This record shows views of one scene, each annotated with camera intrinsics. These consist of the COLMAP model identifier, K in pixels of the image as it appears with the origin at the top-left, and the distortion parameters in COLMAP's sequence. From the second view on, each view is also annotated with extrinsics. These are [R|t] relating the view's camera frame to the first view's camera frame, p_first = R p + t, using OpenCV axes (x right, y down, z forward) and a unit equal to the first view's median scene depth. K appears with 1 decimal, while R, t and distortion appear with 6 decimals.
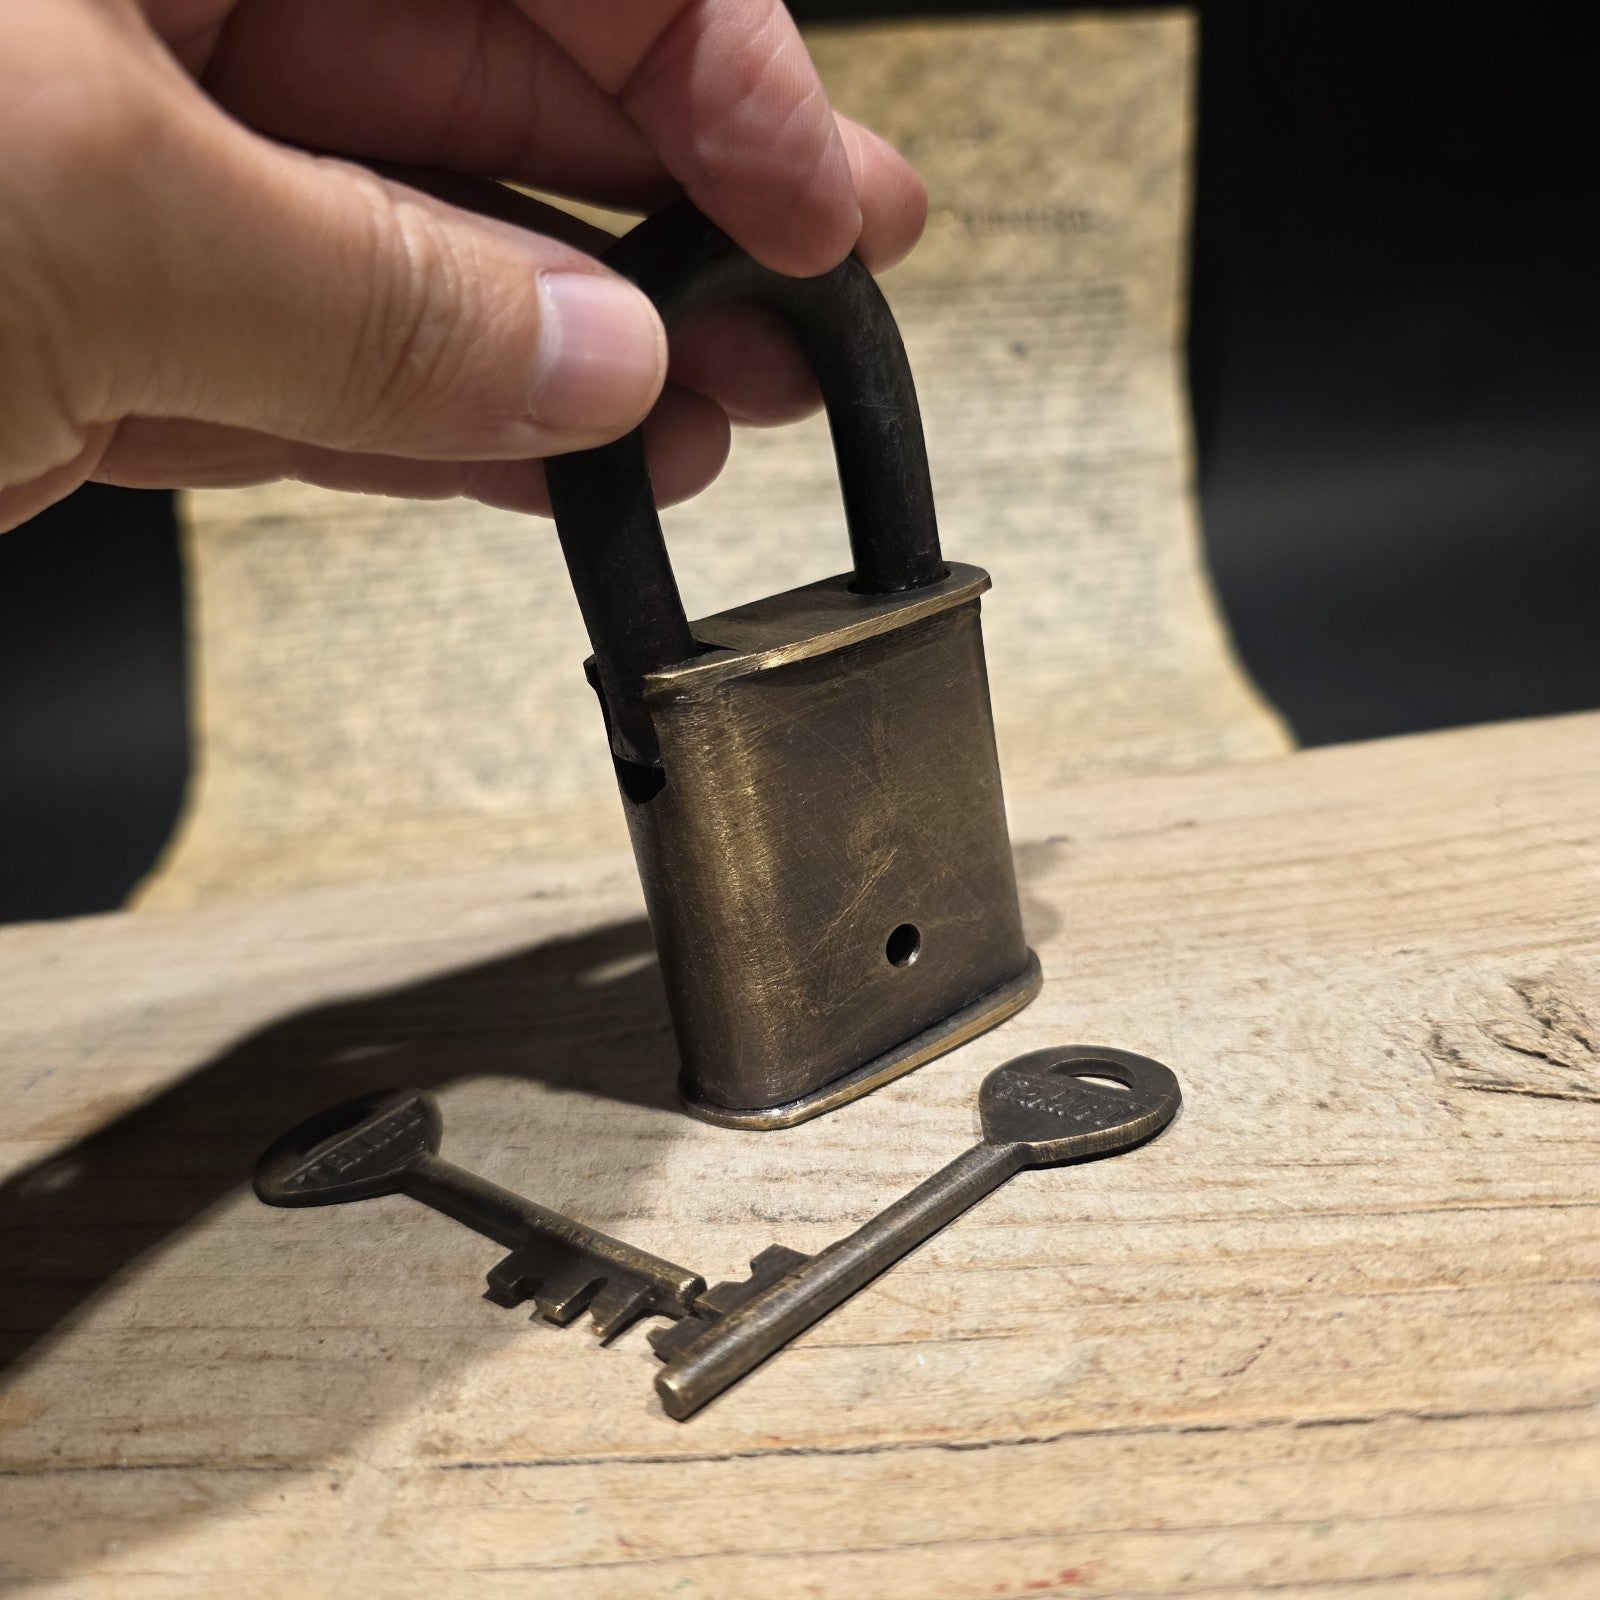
lens RADIAL K [[1581.2, 0, 785.5], [0, 1581.2, 778.9], [0, 0, 1]] dist [-0.014393, -0.029257]
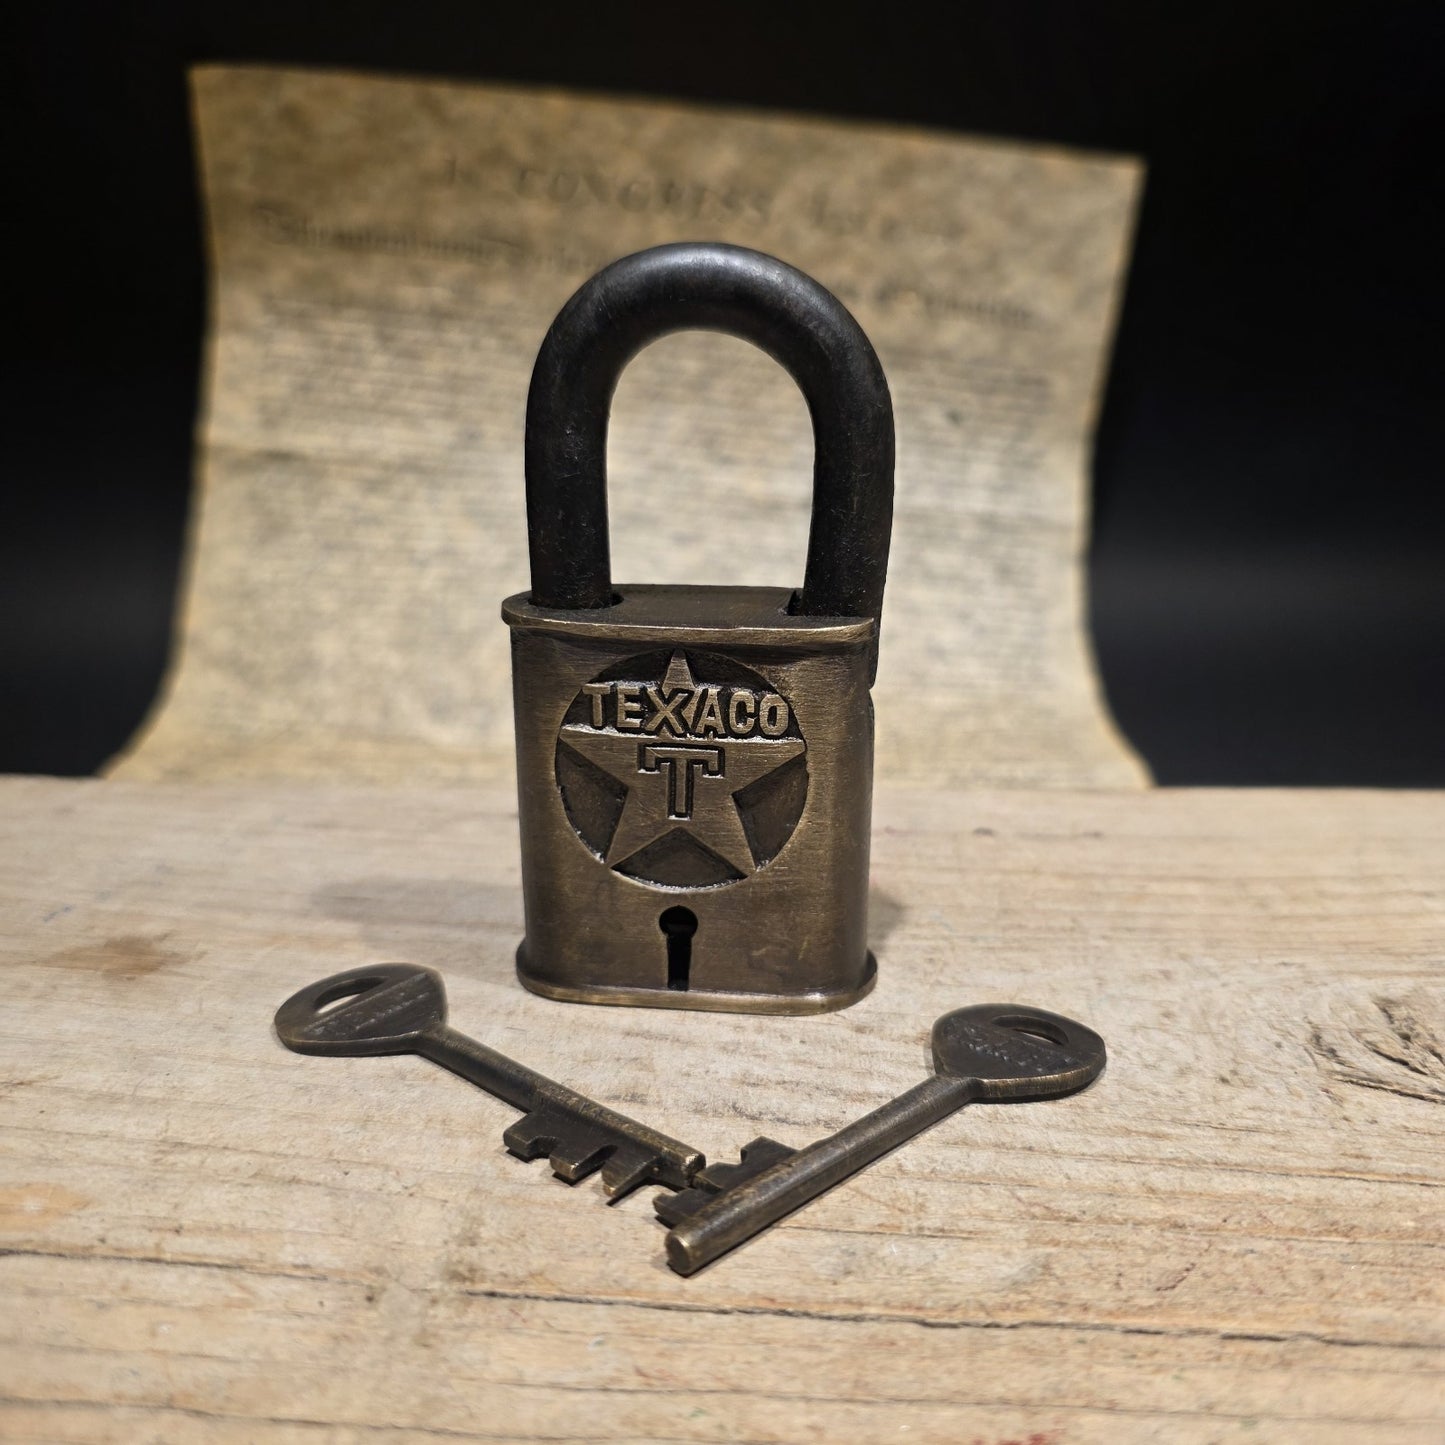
lens RADIAL K [[1427.6, 0, 740.9], [0, 1427.6, 669.4], [0, 0, 1]] dist [-0.014701, -0.026521]
pose [[0.985689, 0.152265, 0.072336, -0.152107], [-0.146552, 0.986071, -0.078654, 0.045640], [-0.083305, 0.066927, 0.994274, -0.048273]]
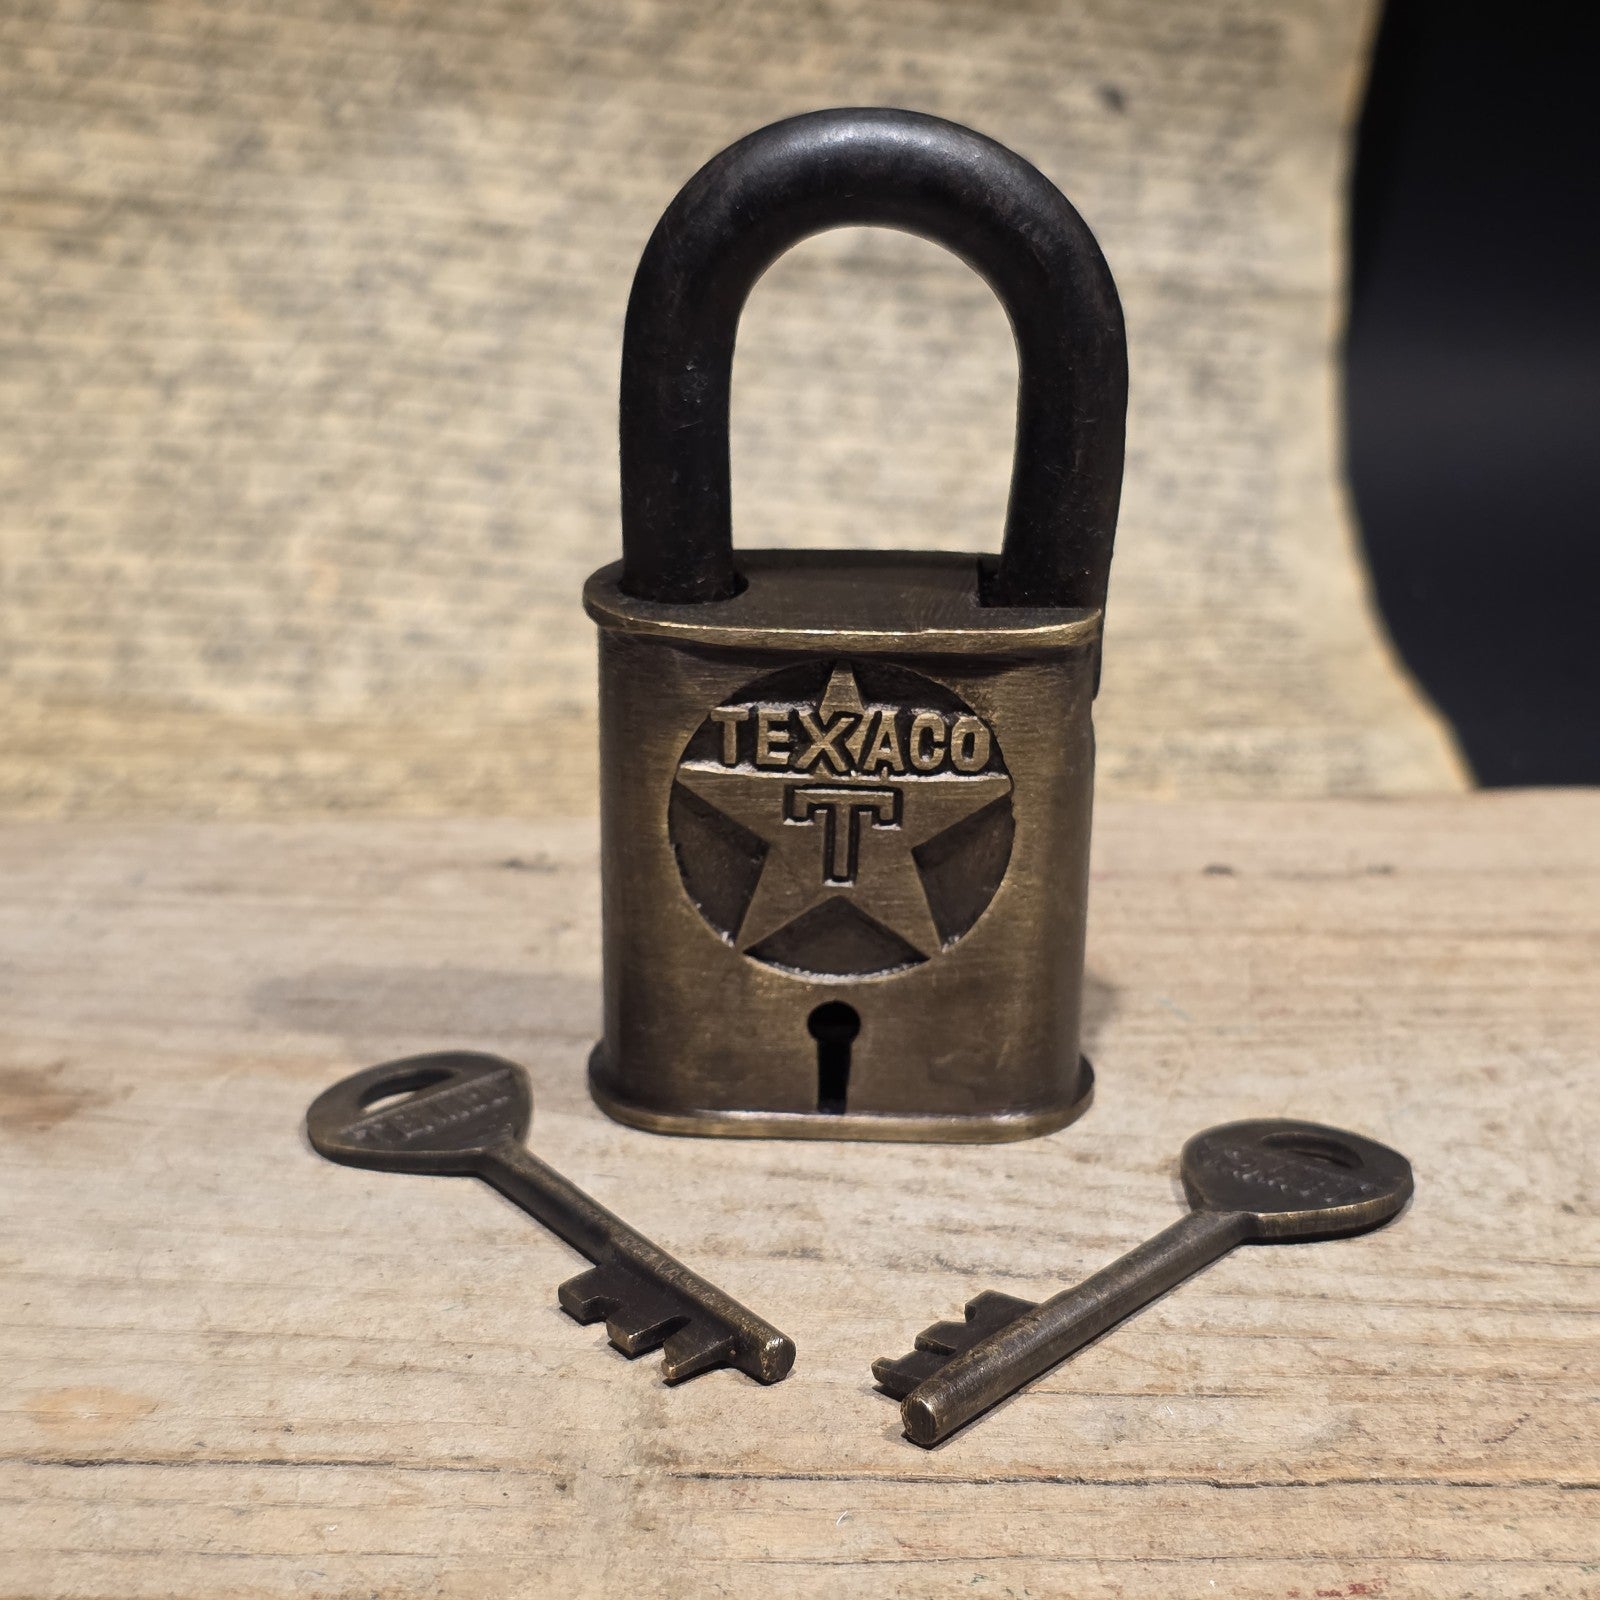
lens RADIAL K [[3196.9, 0, 779.1], [0, 3196.9, 772.9], [0, 0, 1]] dist [0.168743, -0.680680]
pose [[0.979491, 0.118010, 0.163312, -0.472005], [-0.122999, 0.992190, 0.020746, -0.023618], [-0.159588, -0.040408, 0.986356, -0.803414]]
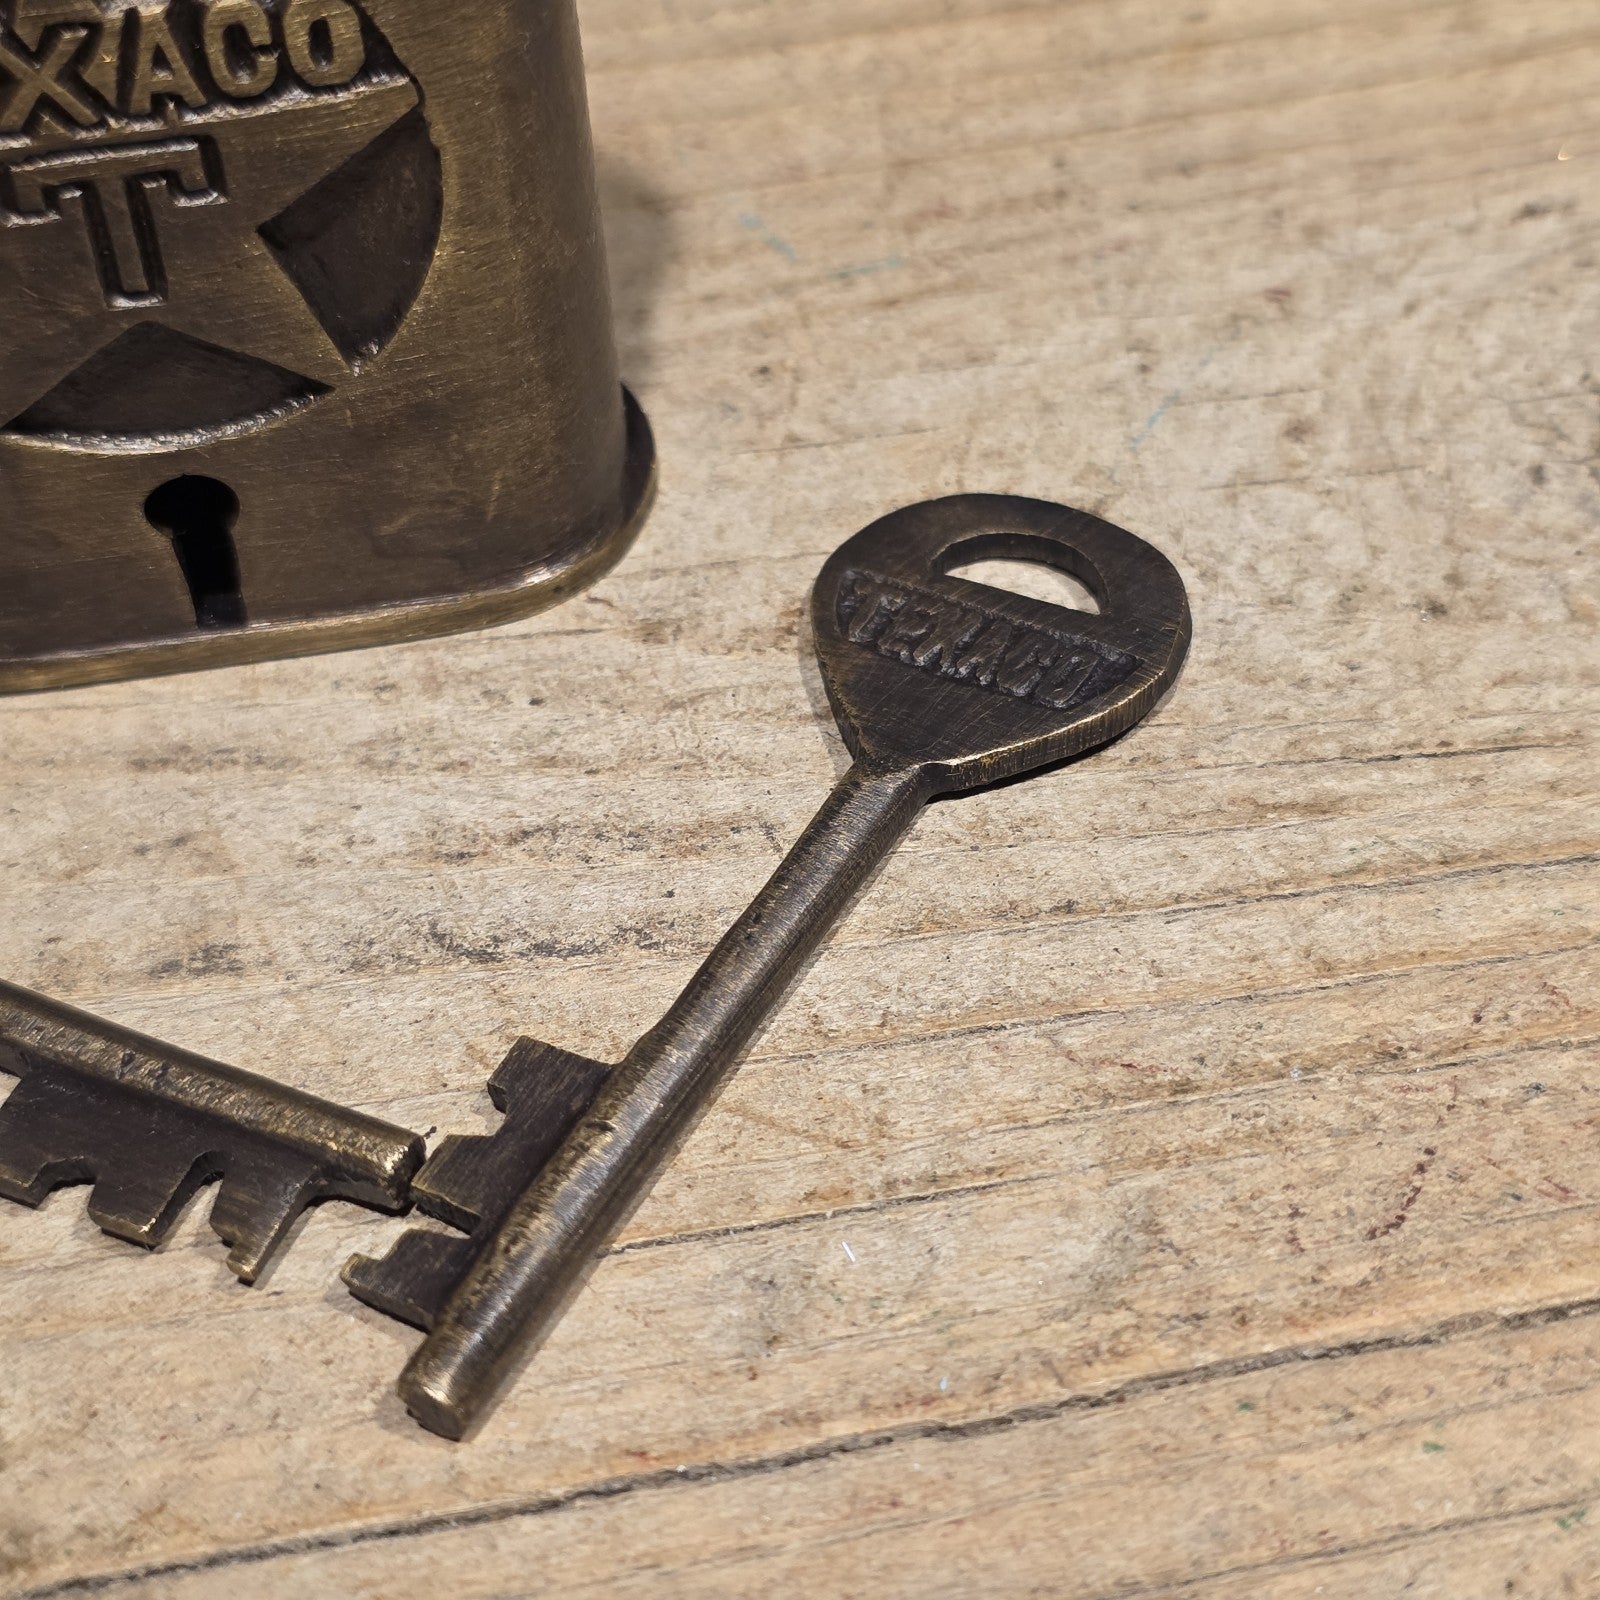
lens RADIAL K [[3035.6, 0, 767.9], [0, 3035.6, 893.5], [0, 0, 1]] dist [0.214053, -1.366103]
pose [[0.954555, -0.151899, 0.256420, -0.189241], [-0.004901, 0.852253, 0.523107, -0.293492], [-0.297994, -0.500592, 0.812778, 0.167779]]
